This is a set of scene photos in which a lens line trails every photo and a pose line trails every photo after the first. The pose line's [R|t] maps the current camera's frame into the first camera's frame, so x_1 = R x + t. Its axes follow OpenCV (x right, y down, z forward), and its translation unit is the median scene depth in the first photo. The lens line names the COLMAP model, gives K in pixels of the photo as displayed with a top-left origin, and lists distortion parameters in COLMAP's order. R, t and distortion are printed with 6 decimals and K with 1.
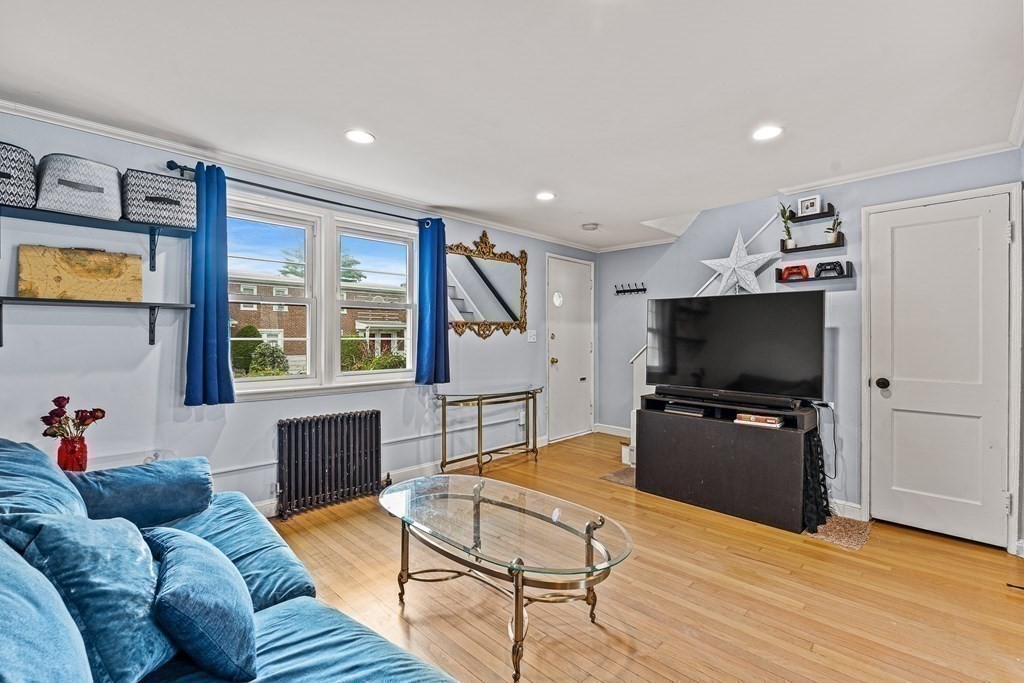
lens RADIAL K [[452.3, 0, 511.7], [0, 452.3, 338.4], [0, 0, 1]] dist [-0.000879, -0.000040]
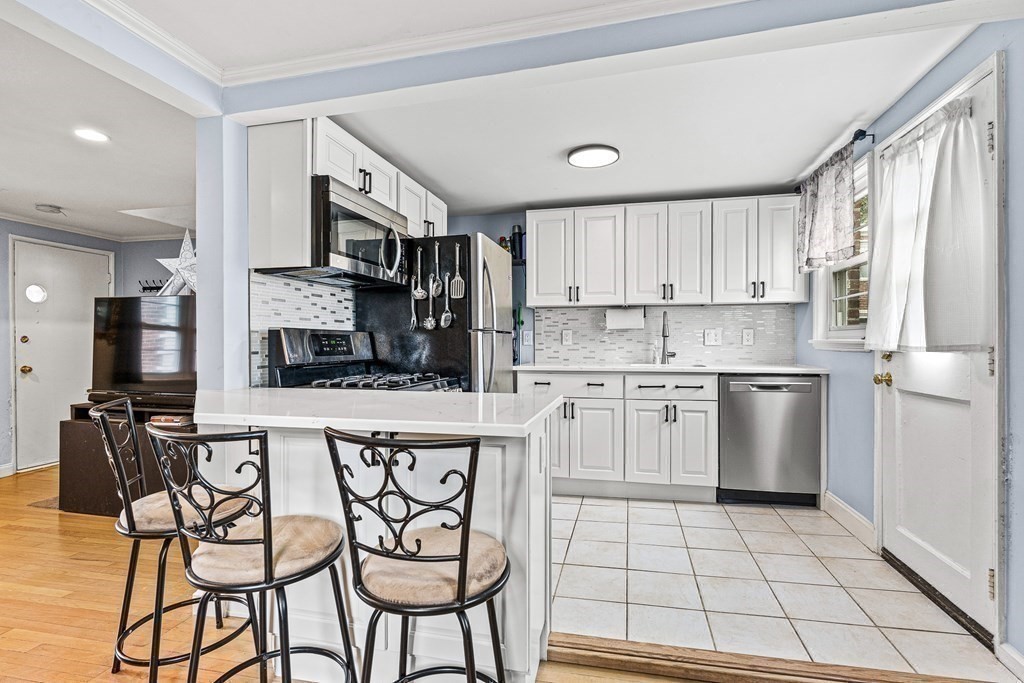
lens RADIAL K [[491.3, 0, 516.4], [0, 491.3, 343.0], [0, 0, 1]] dist [-0.002274, 0.000619]
pose [[0.849272, -0.005929, 0.527922, 0.563026], [0.006840, 0.999977, 0.000227, 0.011620], [-0.527911, 0.003418, 0.849293, -0.308210]]
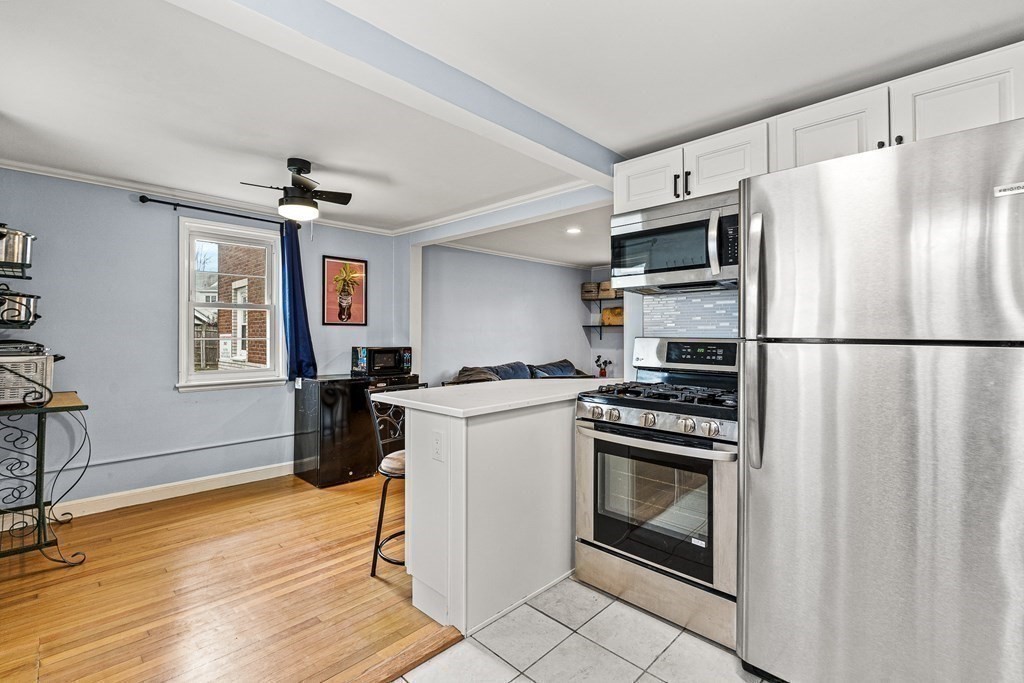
lens RADIAL K [[457.3, 0, 515.0], [0, 457.3, 330.7], [0, 0, 1]] dist [-0.001960, -0.000213]
pose [[0.016868, -0.006888, -0.999834, 1.436852], [-0.004325, 0.999966, -0.006962, -0.015928], [0.999848, 0.004441, 0.016838, 0.201013]]
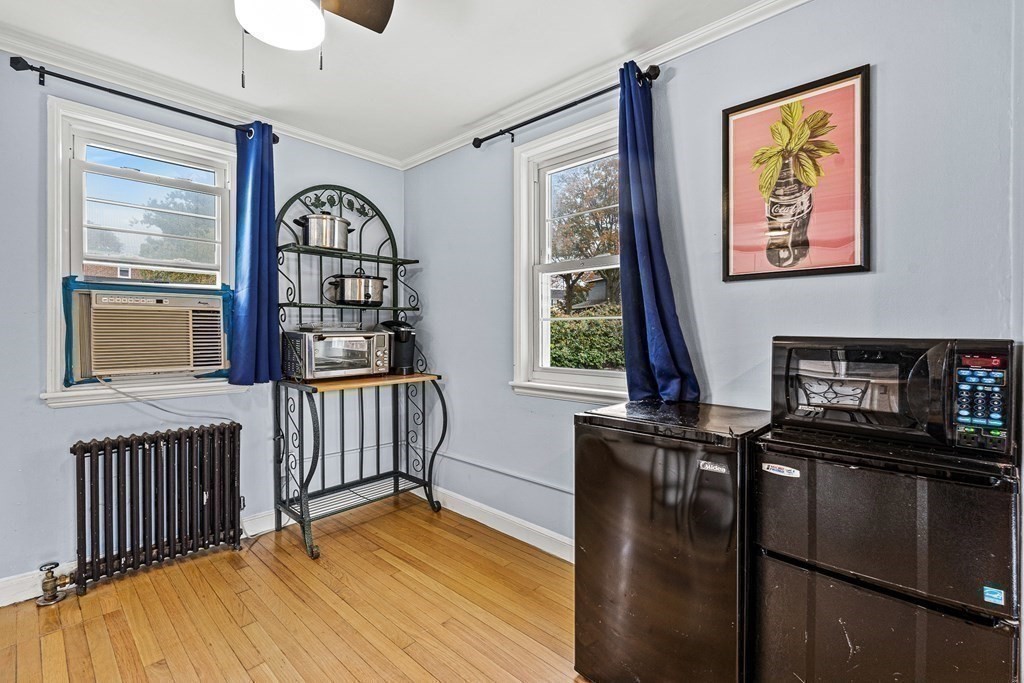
lens RADIAL K [[456.1, 0, 516.7], [0, 456.1, 334.4], [0, 0, 1]] dist [-0.004507, -0.000518]
pose [[-0.999447, -0.000387, -0.033246, 0.416219], [-0.000638, 0.999972, 0.007519, 0.018159], [0.033243, 0.007536, -0.999419, 0.199014]]
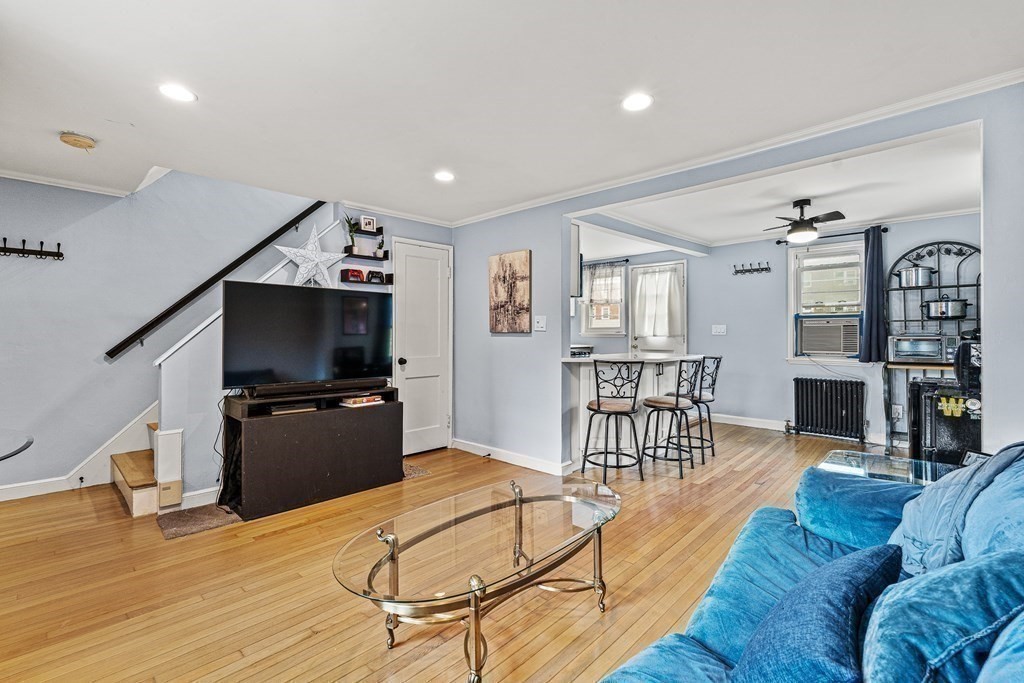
lens RADIAL K [[457.3, 0, 515.0], [0, 457.3, 330.7], [0, 0, 1]] dist [-0.001960, -0.000213]
pose [[-0.020566, 0.004415, 0.999779, -0.563718], [0.002998, 0.999986, -0.004355, 0.007215], [-0.999784, 0.002908, -0.020579, 0.580816]]
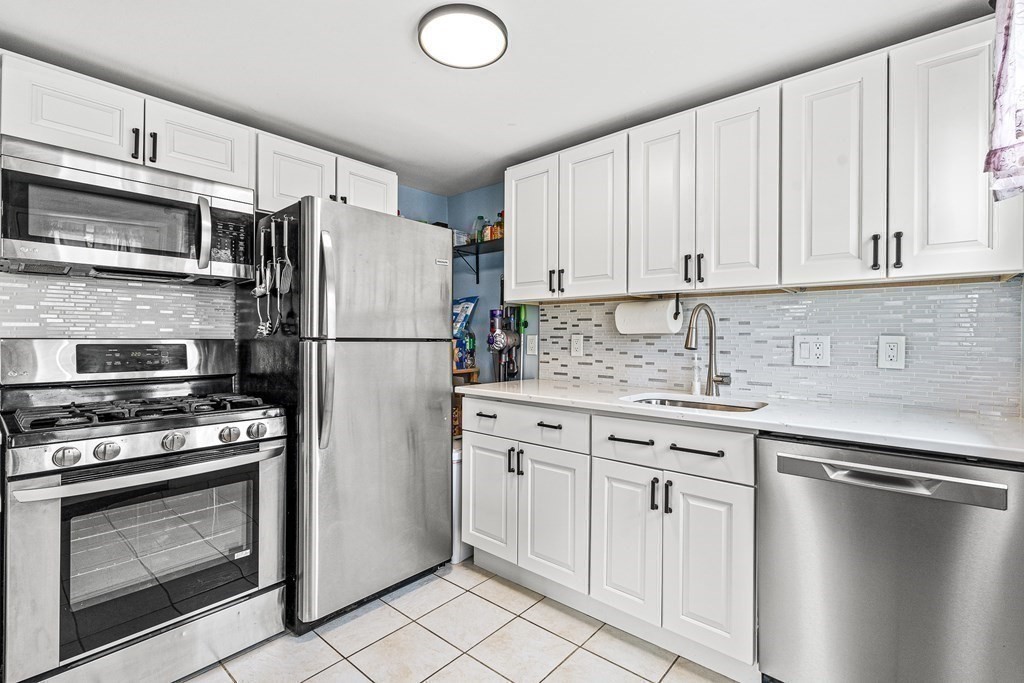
lens RADIAL K [[461.6, 0, 515.6], [0, 461.6, 336.8], [0, 0, 1]] dist [-0.000258, 0.000298]
pose [[0.997328, 0.003197, 0.072984, 1.164518], [-0.002790, 0.999980, -0.005669, -0.011387], [-0.073000, 0.005451, 0.997317, -0.111322]]
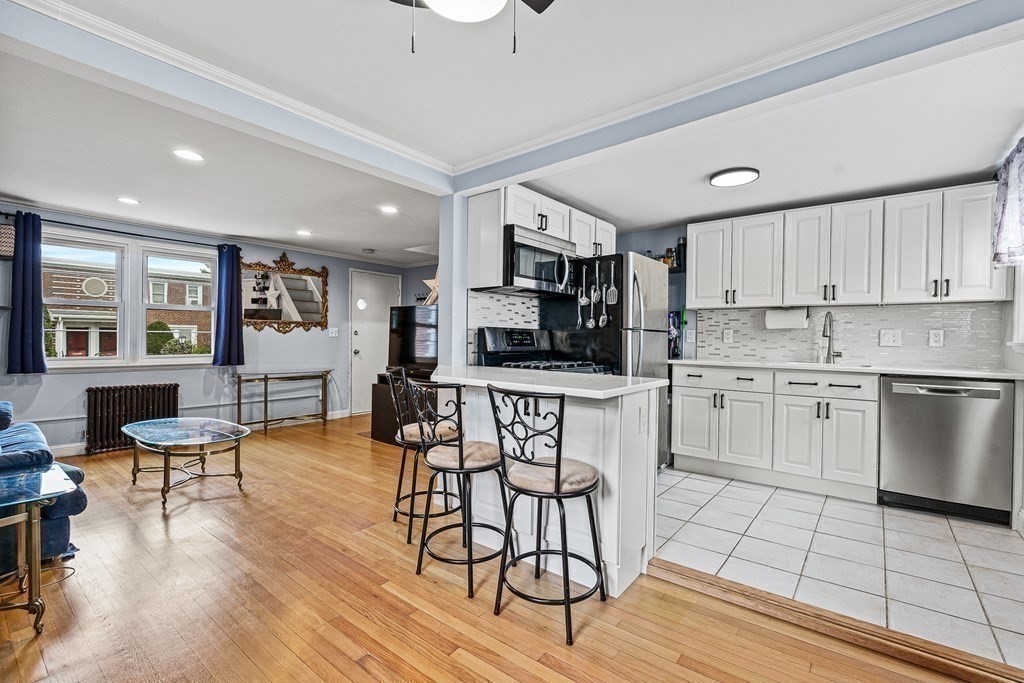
lens RADIAL K [[455.7, 0, 512.0], [0, 455.7, 341.5], [0, 0, 1]] dist [-0.001370, -0.000384]
pose [[0.994547, 0.009883, 0.103821, 0.601863], [-0.010357, 0.999938, 0.004028, 0.014733], [-0.103774, -0.005081, 0.994588, -0.513868]]
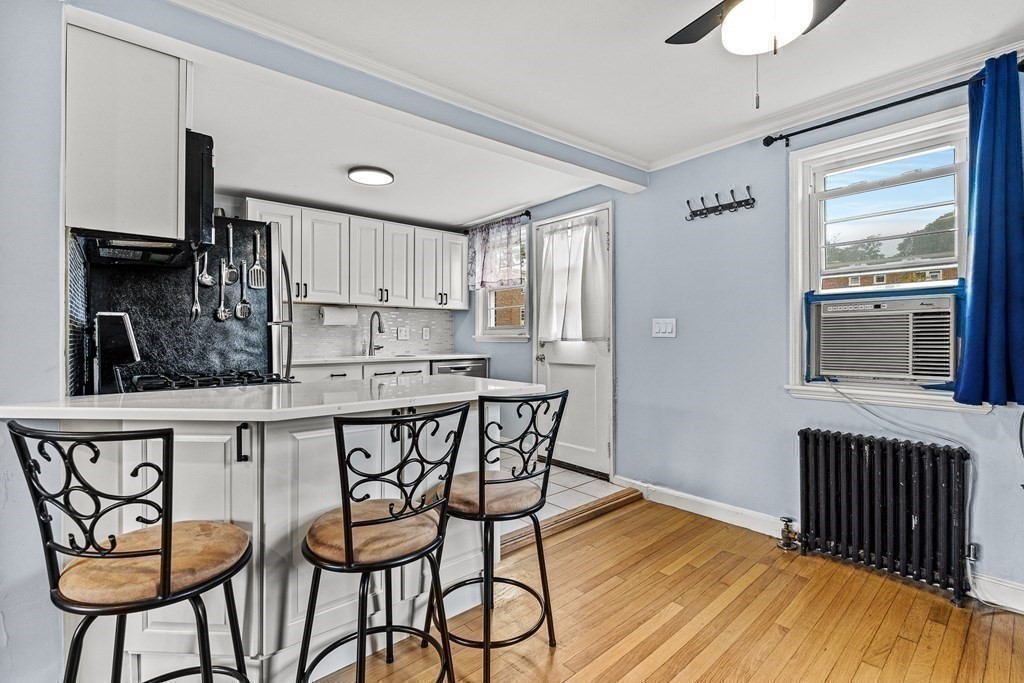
lens RADIAL K [[469.5, 0, 515.0], [0, 469.5, 338.9], [0, 0, 1]] dist [-0.002141, -0.000723]
pose [[0.078214, -0.002557, 0.996933, 0.197522], [0.006870, 0.999974, 0.002026, 0.017394], [-0.996913, 0.006690, 0.078230, -0.008096]]
